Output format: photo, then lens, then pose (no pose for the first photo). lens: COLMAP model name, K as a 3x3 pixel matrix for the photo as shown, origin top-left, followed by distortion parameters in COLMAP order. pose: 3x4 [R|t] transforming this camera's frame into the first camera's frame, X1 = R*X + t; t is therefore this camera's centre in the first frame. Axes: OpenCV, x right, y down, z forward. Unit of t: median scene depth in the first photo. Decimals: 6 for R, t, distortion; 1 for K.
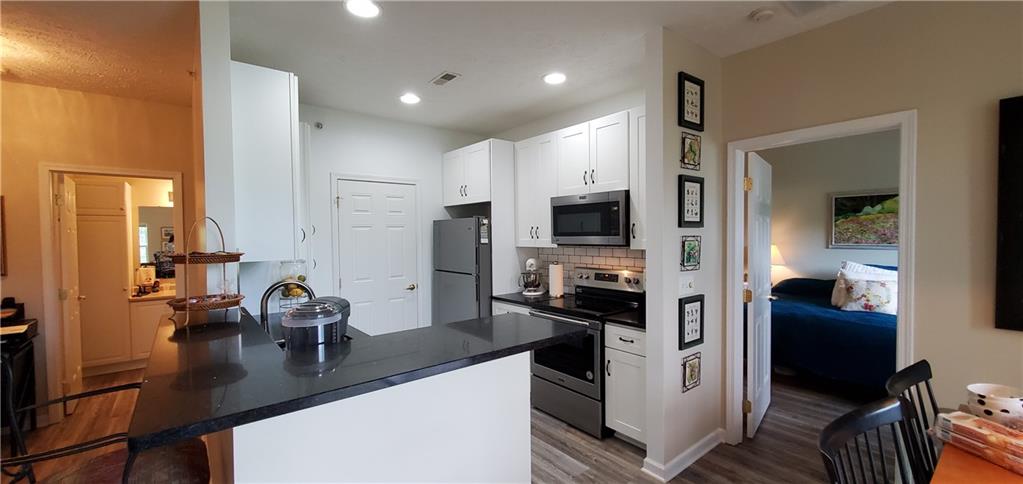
lens RADIAL K [[401.7, 0, 510.2], [0, 401.7, 243.6], [0, 0, 1]] dist [-0.004200, -0.001786]
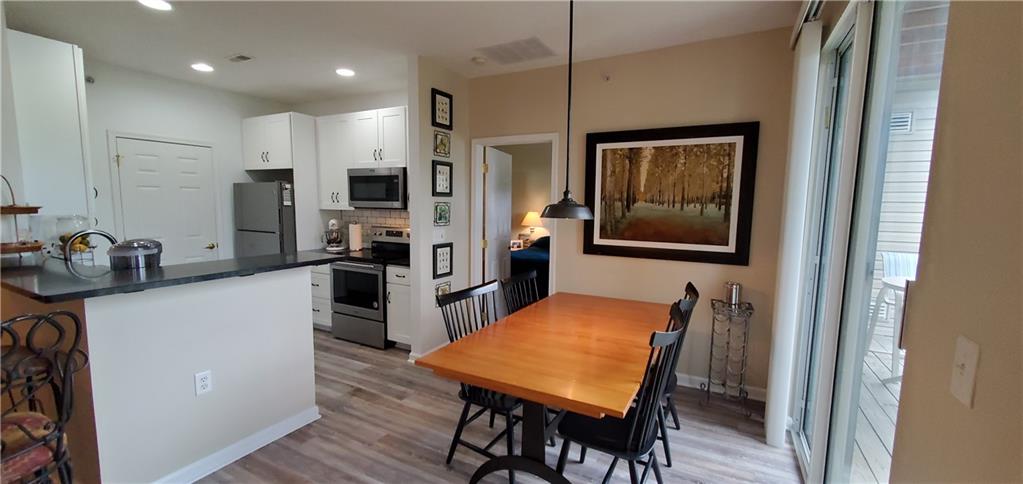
lens RADIAL K [[401.7, 0, 514.6], [0, 401.7, 245.6], [0, 0, 1]] dist [-0.004200, -0.001786]
pose [[0.914732, -0.017090, 0.403699, 0.085426], [-0.017098, 0.996573, 0.080931, 0.013074], [-0.403698, -0.080932, 0.911305, -0.406178]]
